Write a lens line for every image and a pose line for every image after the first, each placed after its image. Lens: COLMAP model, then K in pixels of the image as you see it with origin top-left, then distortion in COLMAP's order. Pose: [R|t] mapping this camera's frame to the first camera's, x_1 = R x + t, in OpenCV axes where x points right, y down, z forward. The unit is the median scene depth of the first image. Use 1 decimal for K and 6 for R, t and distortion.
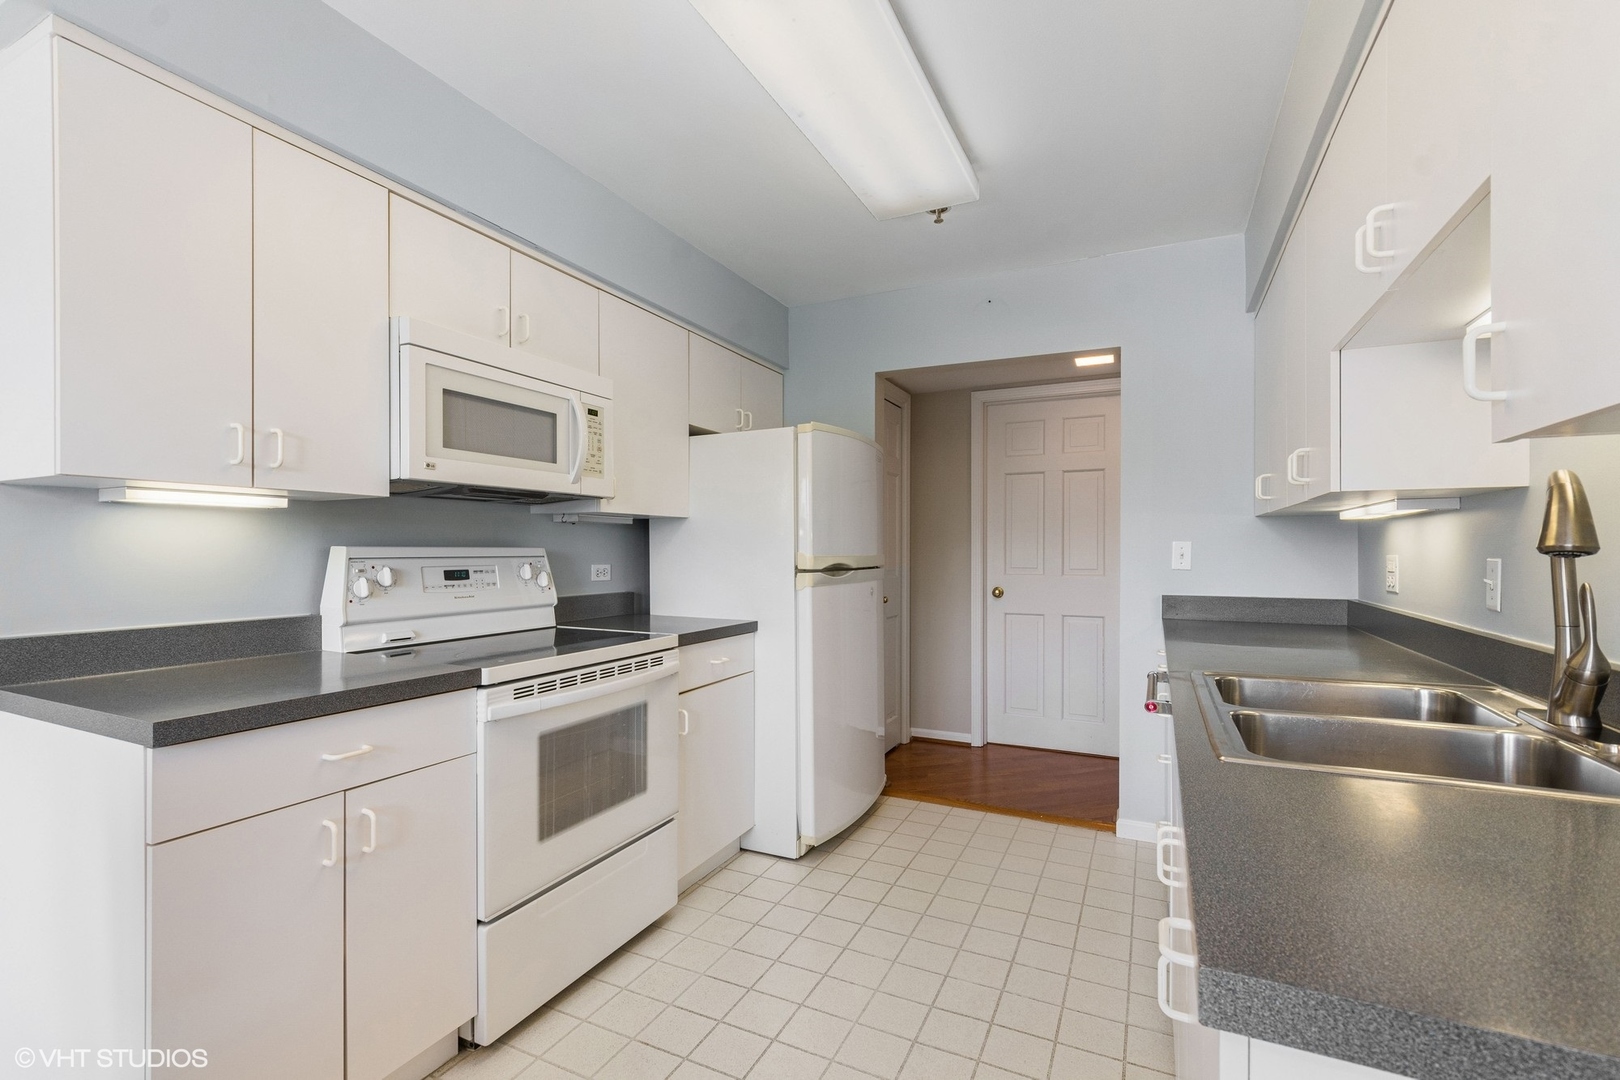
lens RADIAL K [[723.6, 0, 805.8], [0, 723.6, 556.1], [0, 0, 1]] dist [-0.002882, -0.000886]
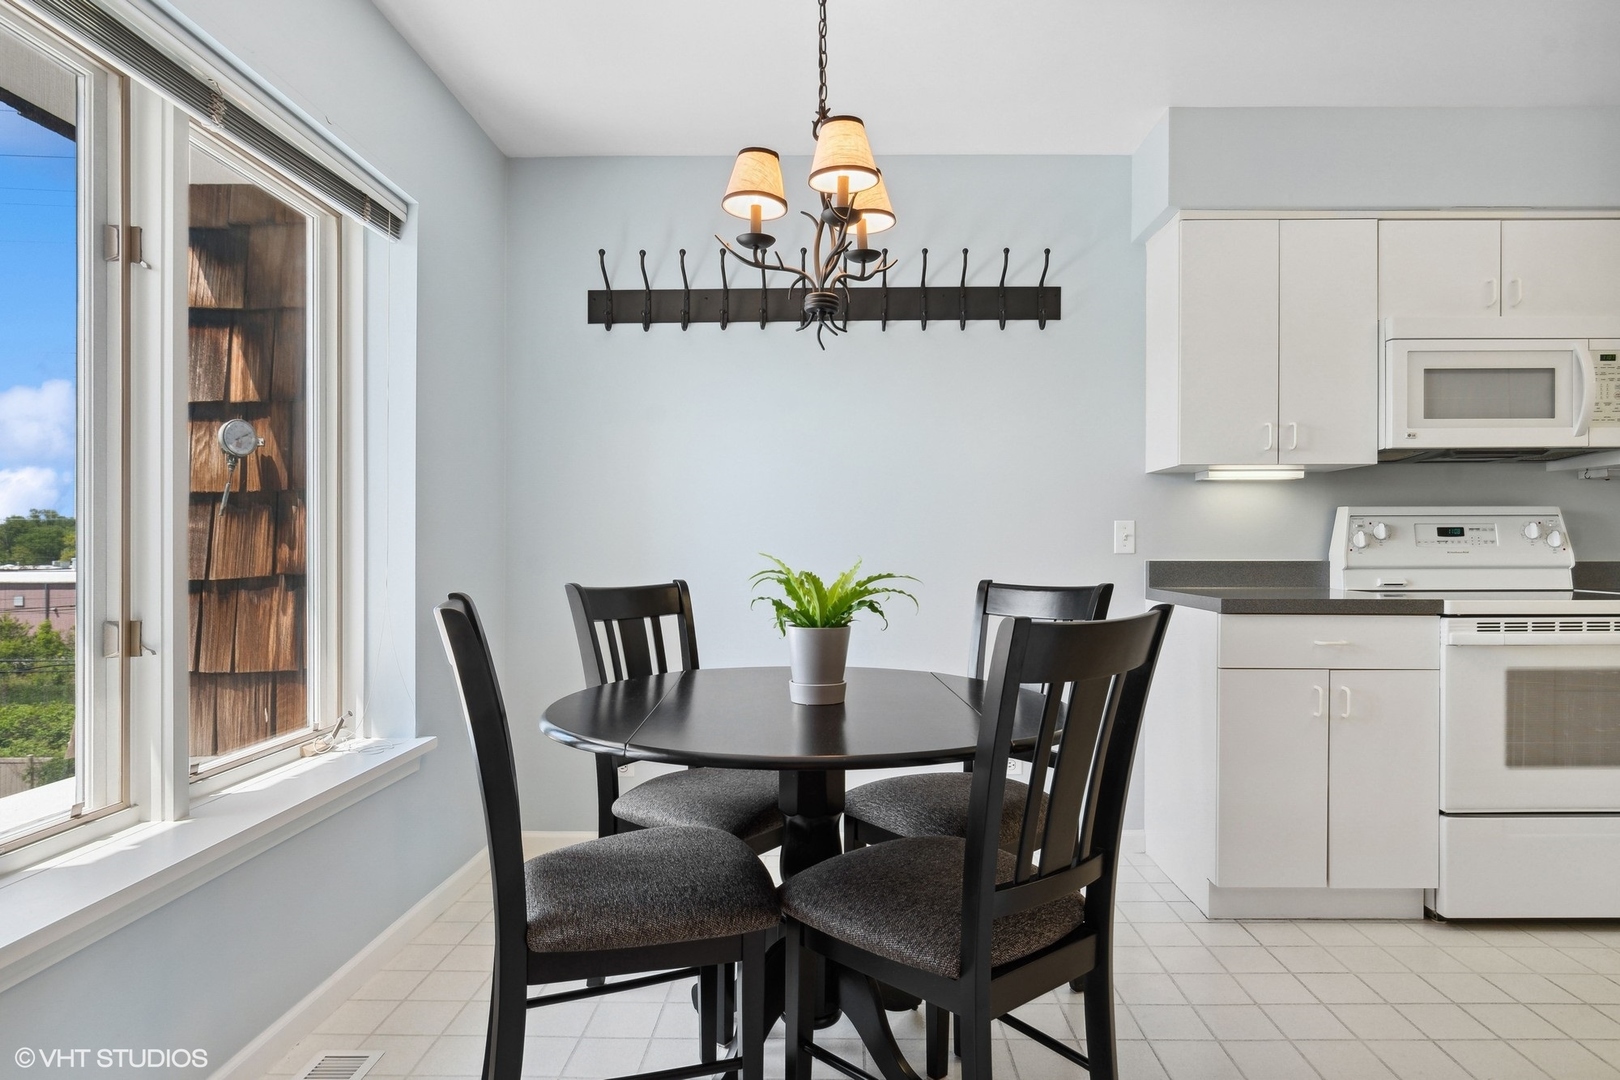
lens RADIAL K [[926.7, 0, 810.0], [0, 926.7, 545.8], [0, 0, 1]] dist [0.000391, -0.000940]
pose [[0.403933, 0.002419, -0.914785, 0.460086], [-0.007963, 0.999968, -0.000872, 0.063870], [0.914754, 0.007637, 0.403940, -0.506239]]
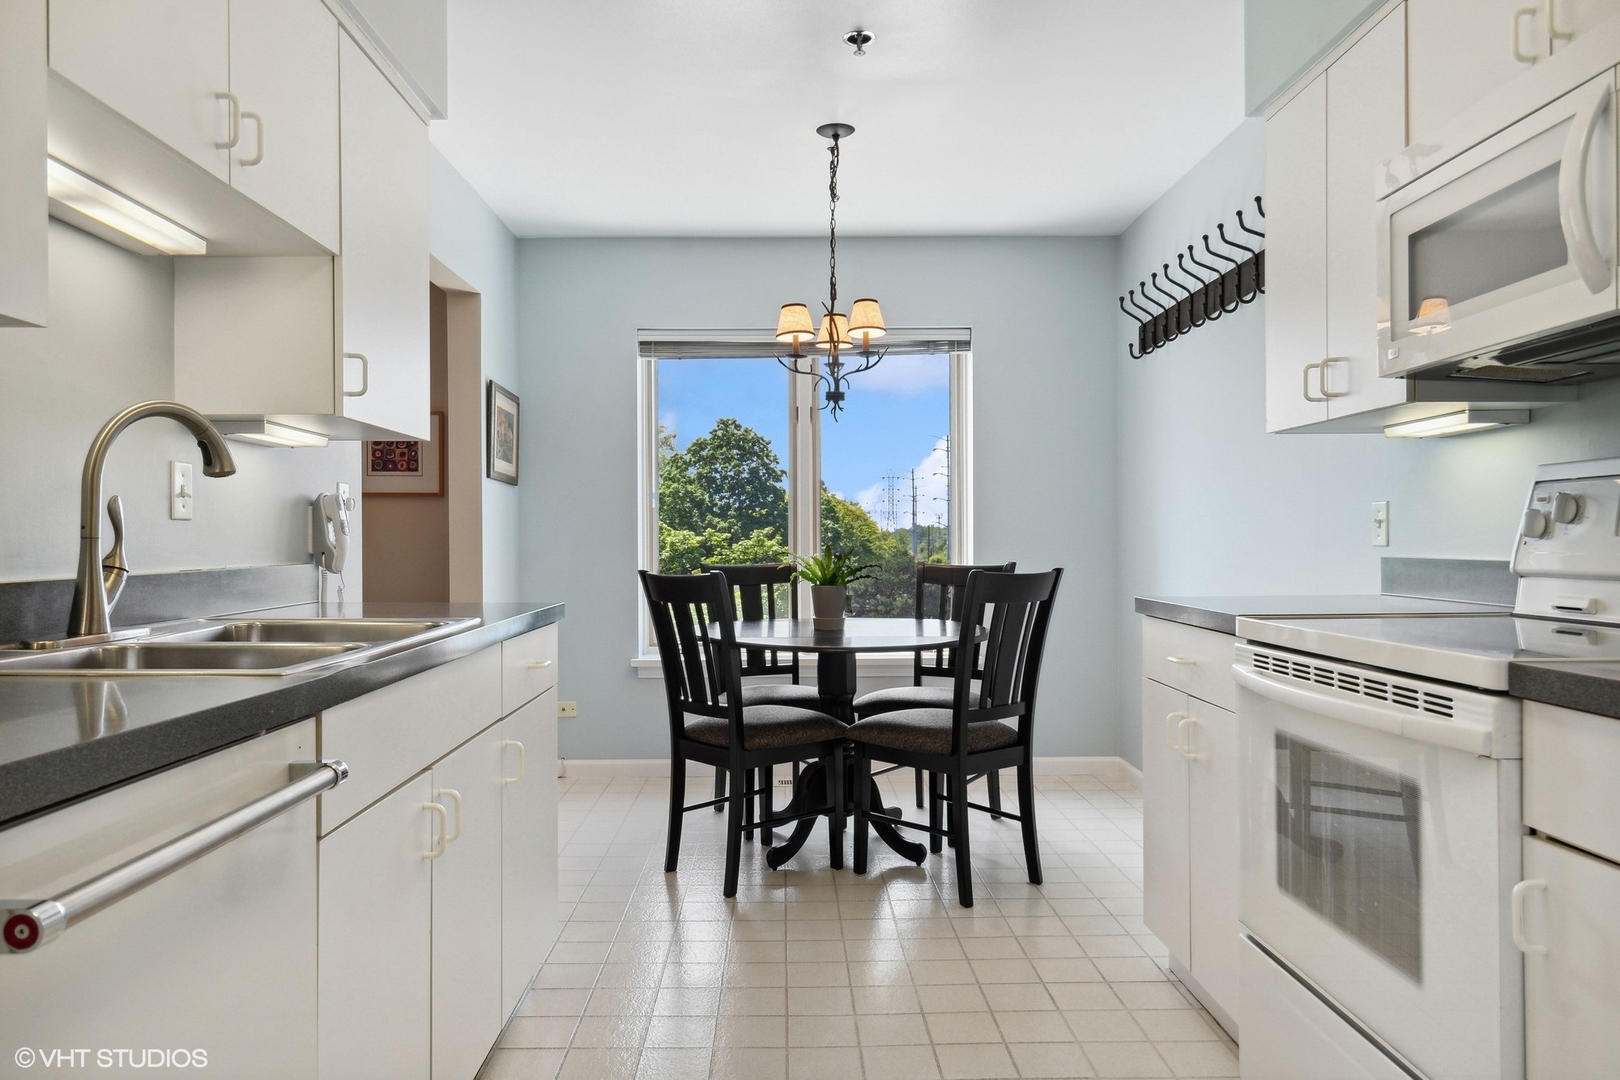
lens RADIAL K [[1022.9, 0, 810.0], [0, 1022.9, 540.0], [0, 0, 1]] dist [0.000035, -0.000007]
pose [[-0.889497, 0.002636, -0.456933, 0.448239], [0.001569, 0.999995, 0.002714, 0.054702], [0.456938, 0.001698, -0.889497, 1.559589]]
